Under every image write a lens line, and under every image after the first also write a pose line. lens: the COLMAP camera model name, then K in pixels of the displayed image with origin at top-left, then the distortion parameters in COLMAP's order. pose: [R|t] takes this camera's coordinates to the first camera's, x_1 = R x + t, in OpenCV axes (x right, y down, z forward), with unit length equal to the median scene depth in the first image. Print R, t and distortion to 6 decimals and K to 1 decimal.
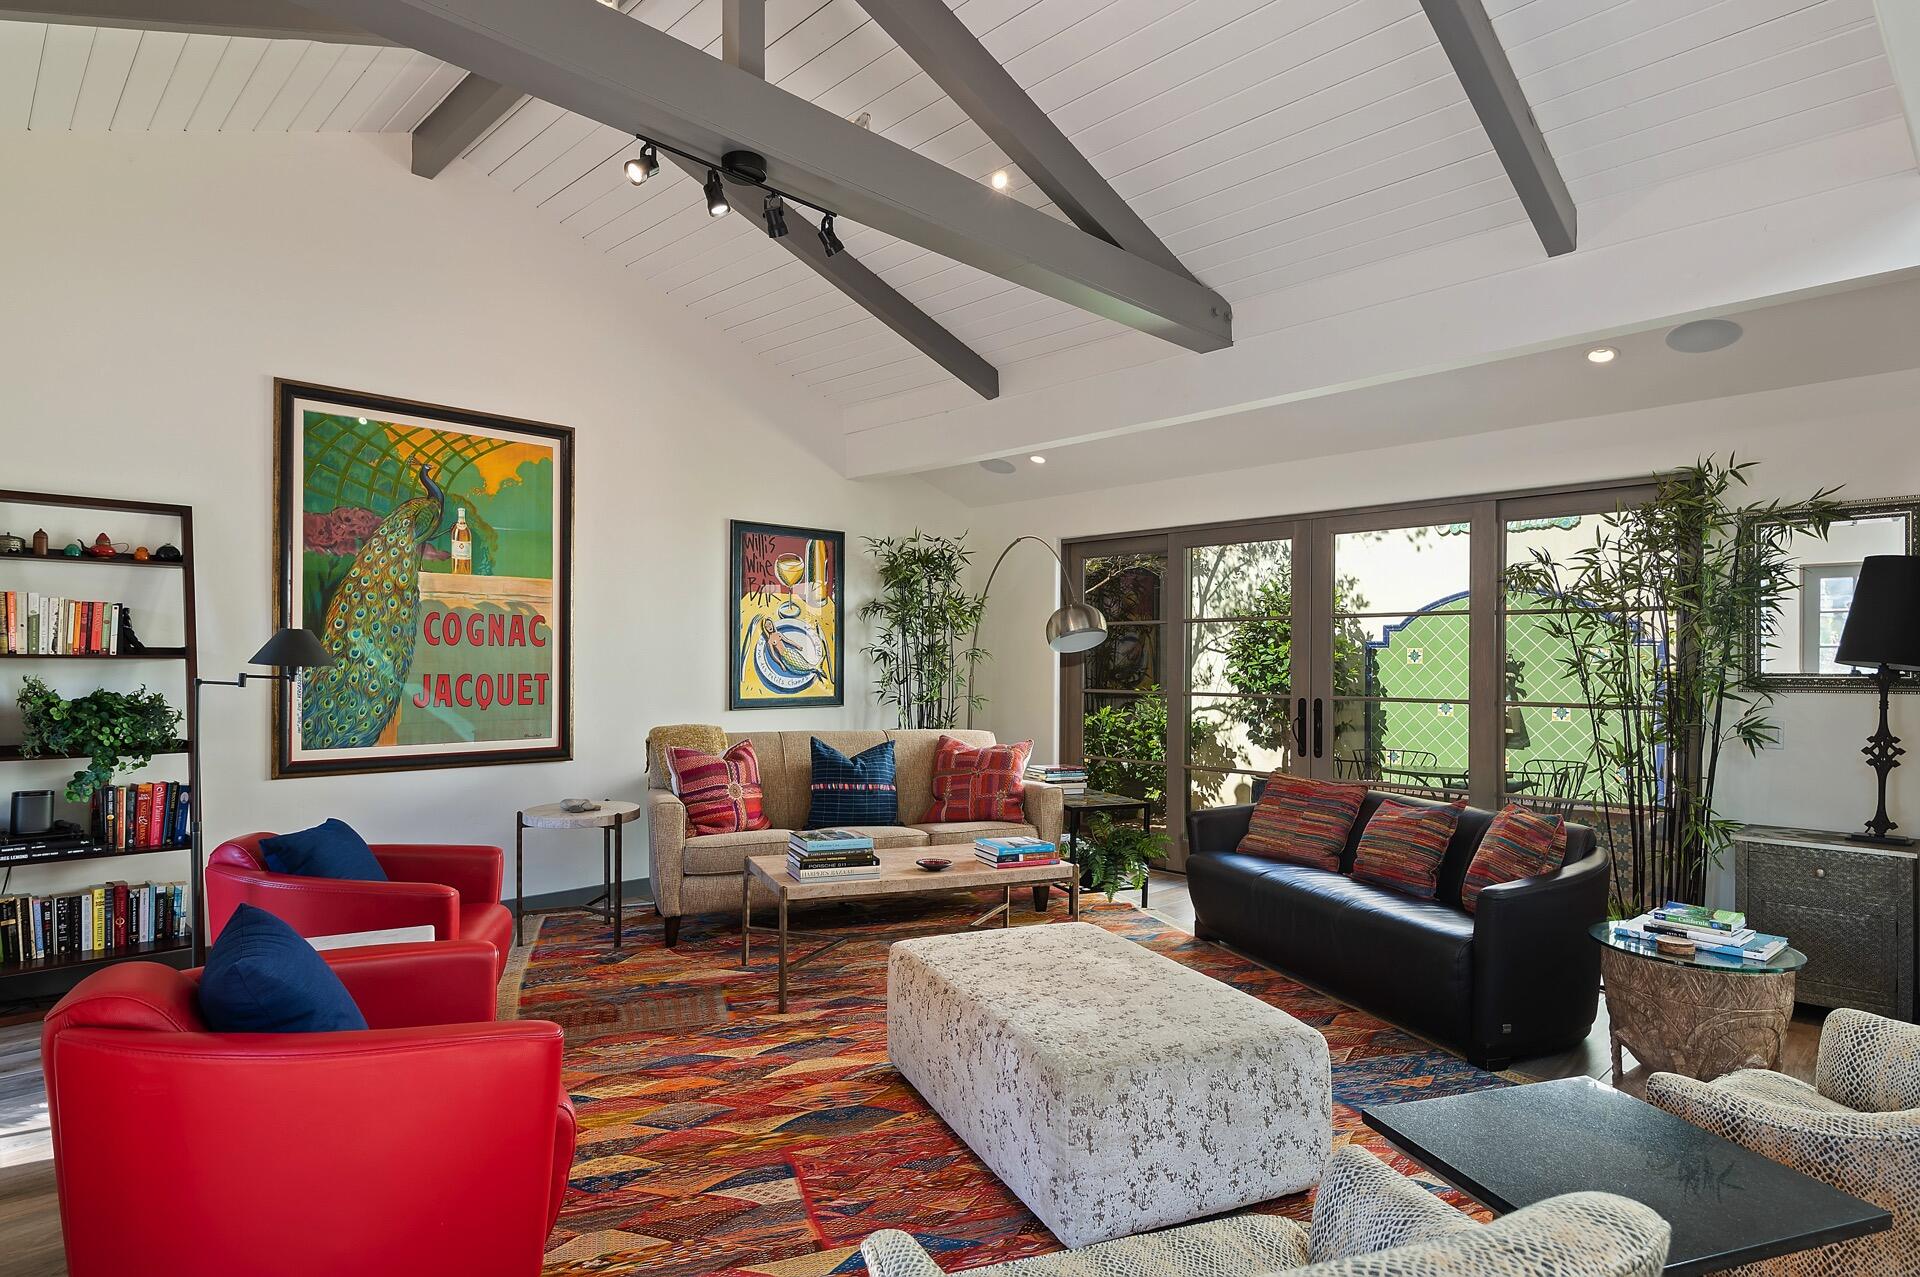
lens RADIAL K [[1023.1, 0, 996.9], [0, 1023.1, 662.7], [0, 0, 1]] dist [0.002917, -0.000057]
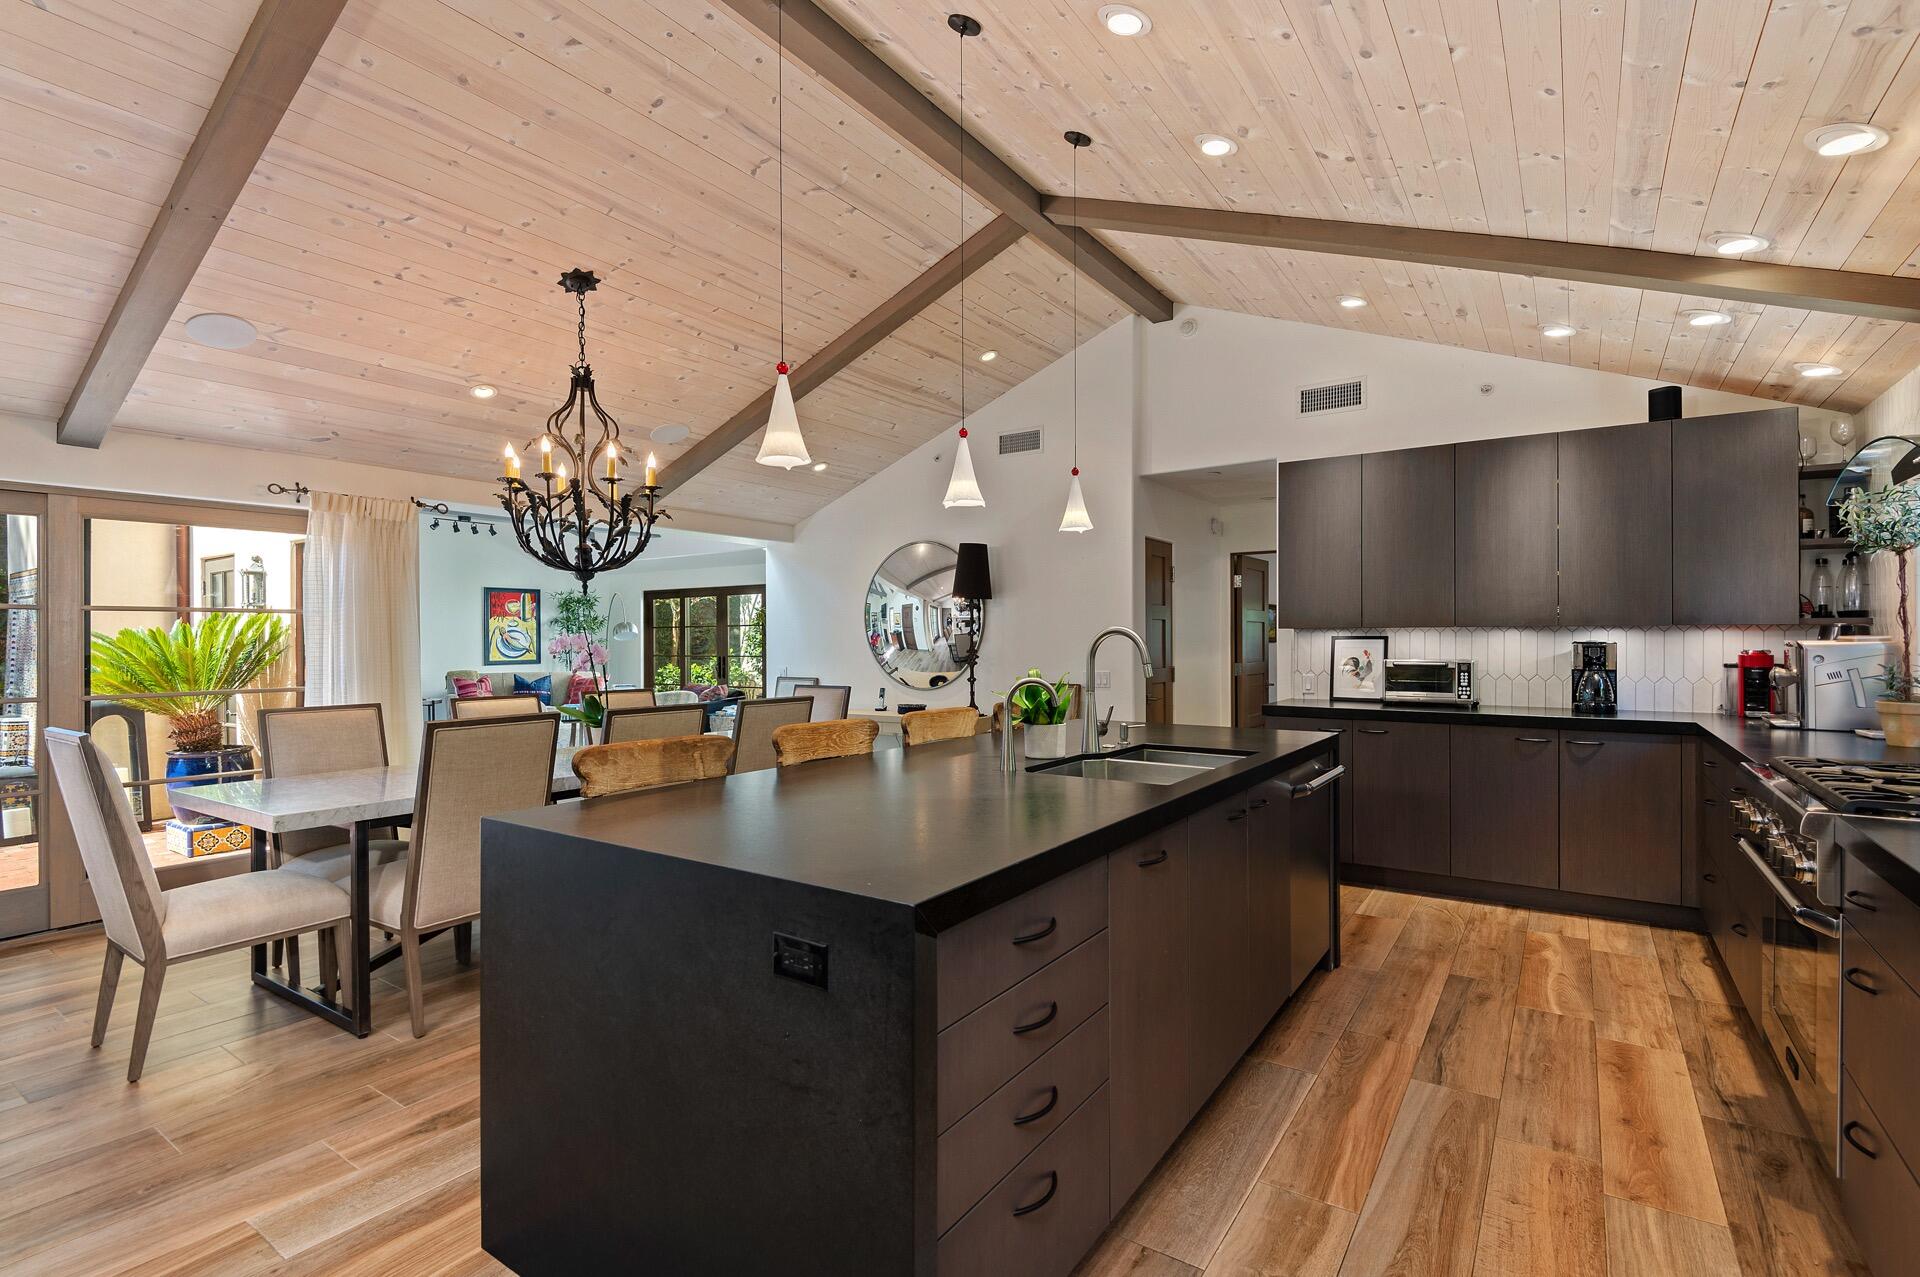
lens RADIAL K [[889.4, 0, 966.5], [0, 889.4, 645.4], [0, 0, 1]] dist [0.015471, -0.016407]
pose [[0.986209, -0.010877, 0.165148, 0.609355], [0.010331, 0.999938, 0.004170, 0.002337], [-0.165184, -0.002406, 0.986260, -1.505368]]
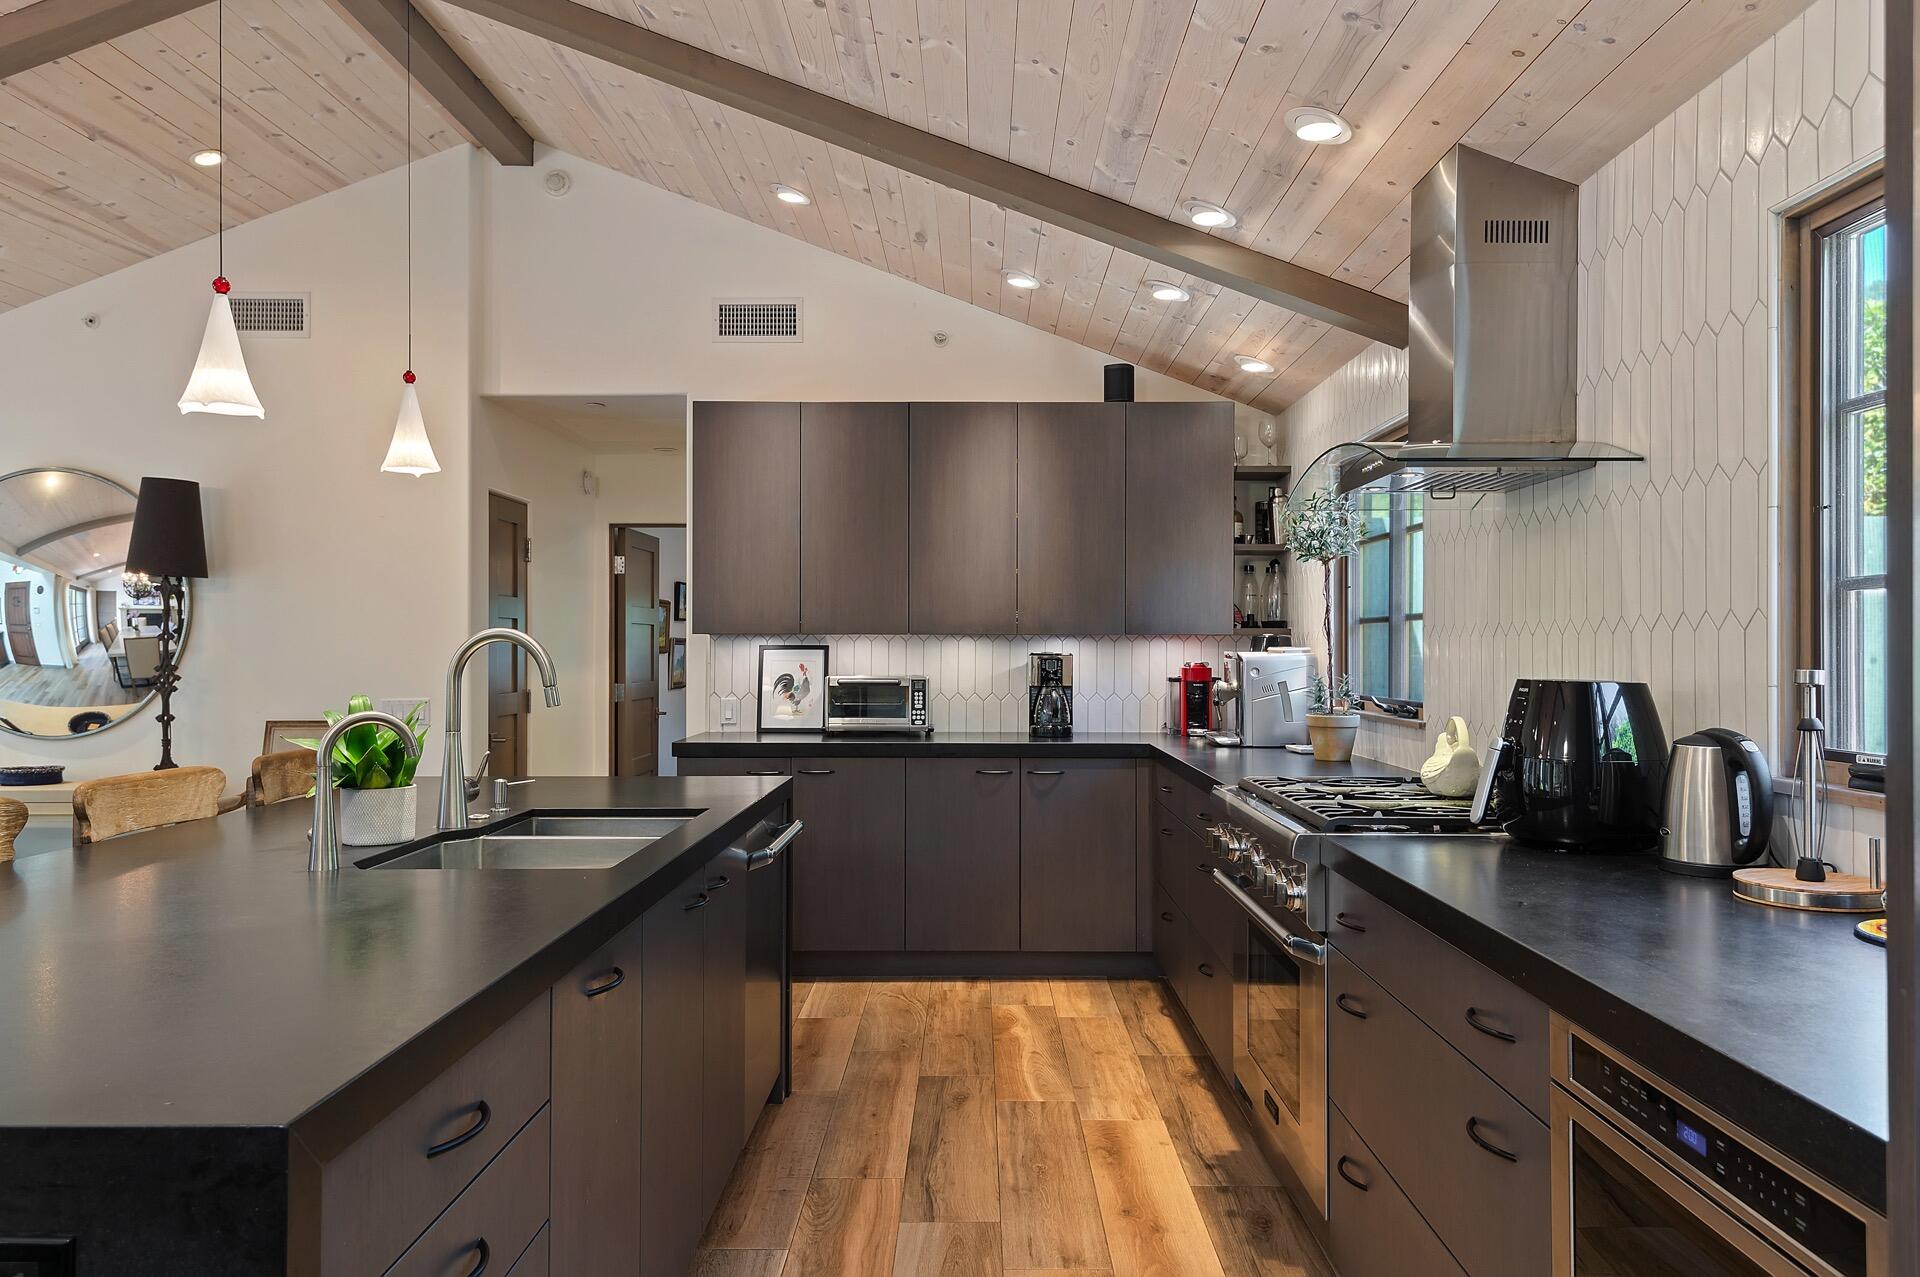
lens RADIAL K [[1289.3, 0, 965.9], [0, 1289.3, 649.7], [0, 0, 1]] dist [0.036066, -0.003975]
pose [[0.728613, -0.007398, 0.684885, 0.571502], [0.006952, 0.999970, 0.003406, 0.001731], [-0.684890, 0.002280, 0.728643, -1.477431]]
